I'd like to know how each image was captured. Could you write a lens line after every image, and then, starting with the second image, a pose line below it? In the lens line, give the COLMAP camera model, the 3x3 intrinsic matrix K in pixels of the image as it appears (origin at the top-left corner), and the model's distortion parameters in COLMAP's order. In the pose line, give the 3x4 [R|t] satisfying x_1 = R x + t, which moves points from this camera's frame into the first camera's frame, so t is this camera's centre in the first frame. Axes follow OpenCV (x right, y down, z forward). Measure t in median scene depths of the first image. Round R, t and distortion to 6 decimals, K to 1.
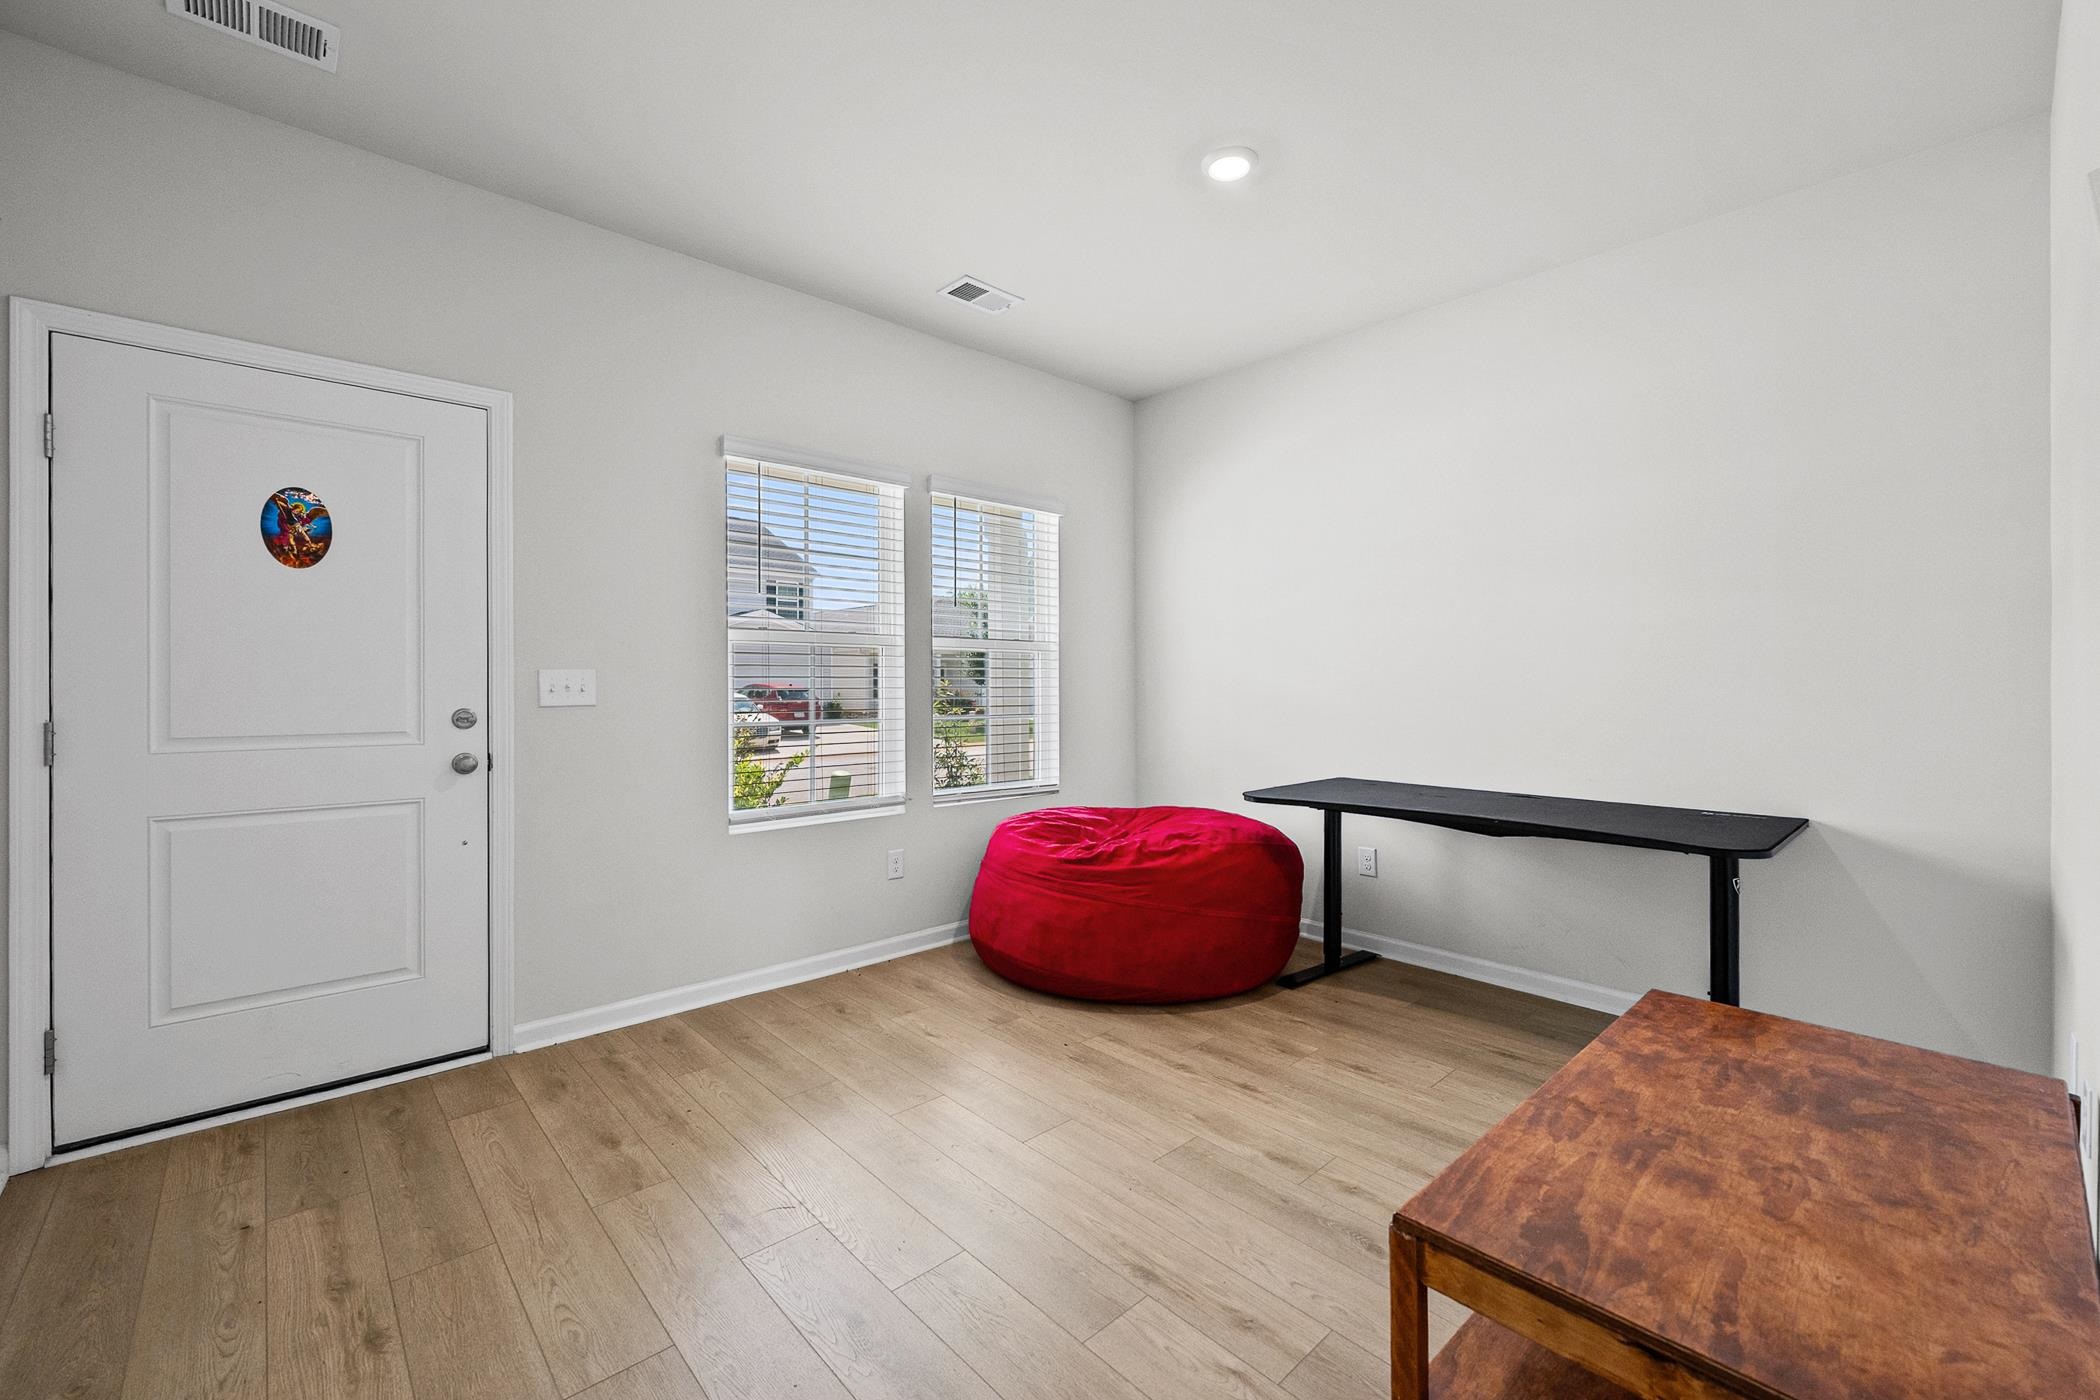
lens RADIAL K [[855.3, 0, 1049.5], [0, 855.3, 698.2], [0, 0, 1]] dist [-0.003955, 0.000040]
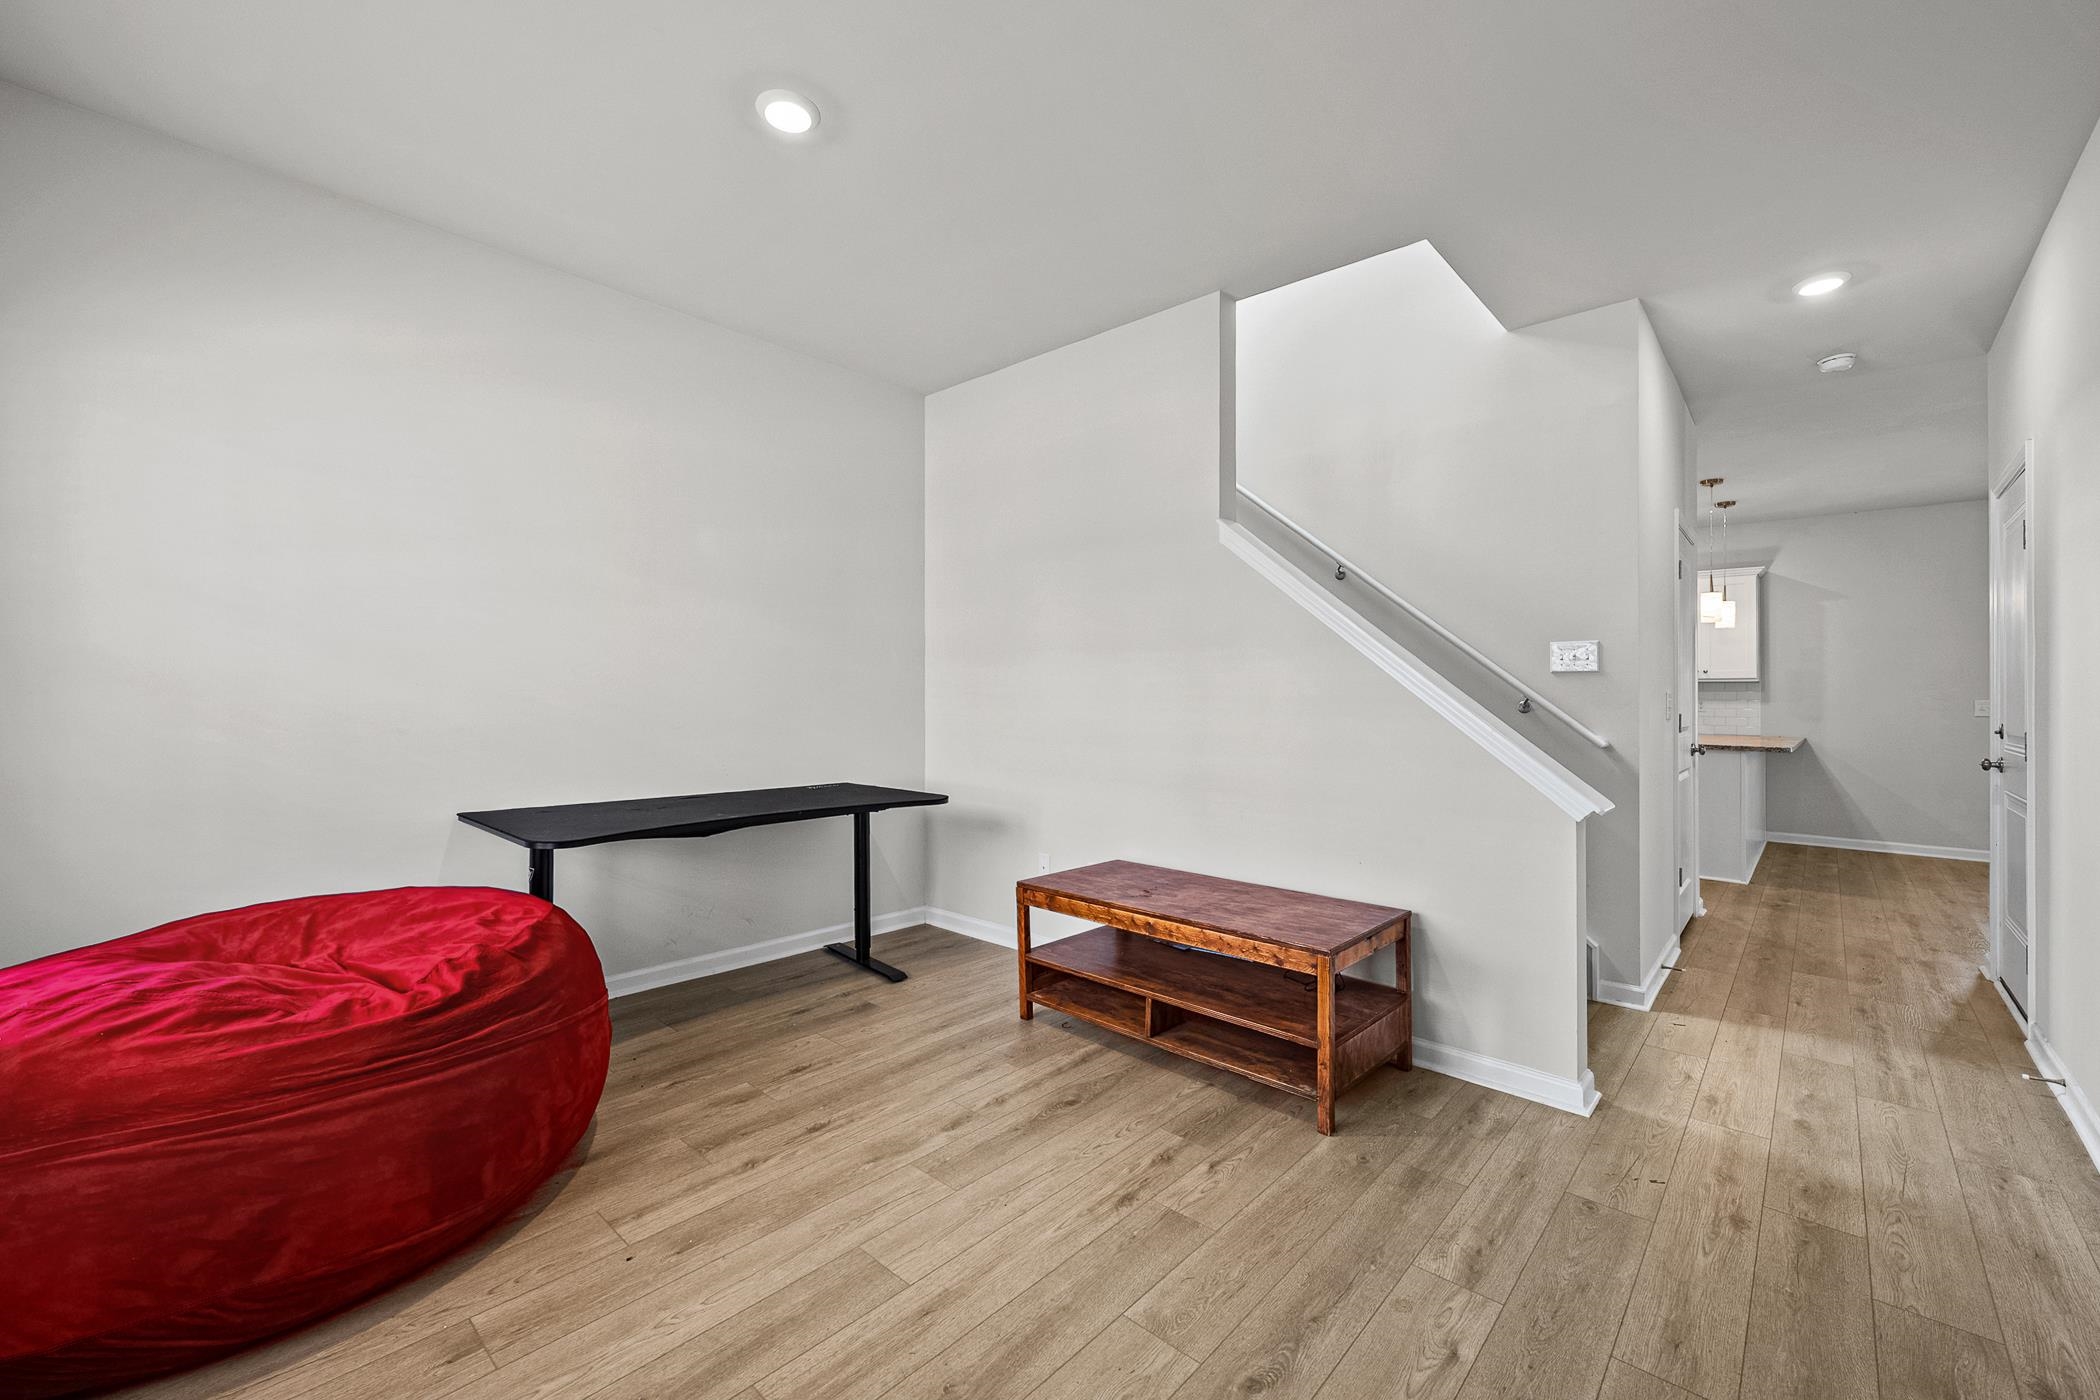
lens RADIAL K [[855.3, 0, 1057.9], [0, 855.3, 697.8], [0, 0, 1]] dist [-0.003955, 0.000040]
pose [[-0.098926, -0.002063, 0.995093, -0.690642], [0.008455, 0.999960, 0.002914, -0.012863], [-0.995059, 0.008702, -0.098904, 0.795256]]
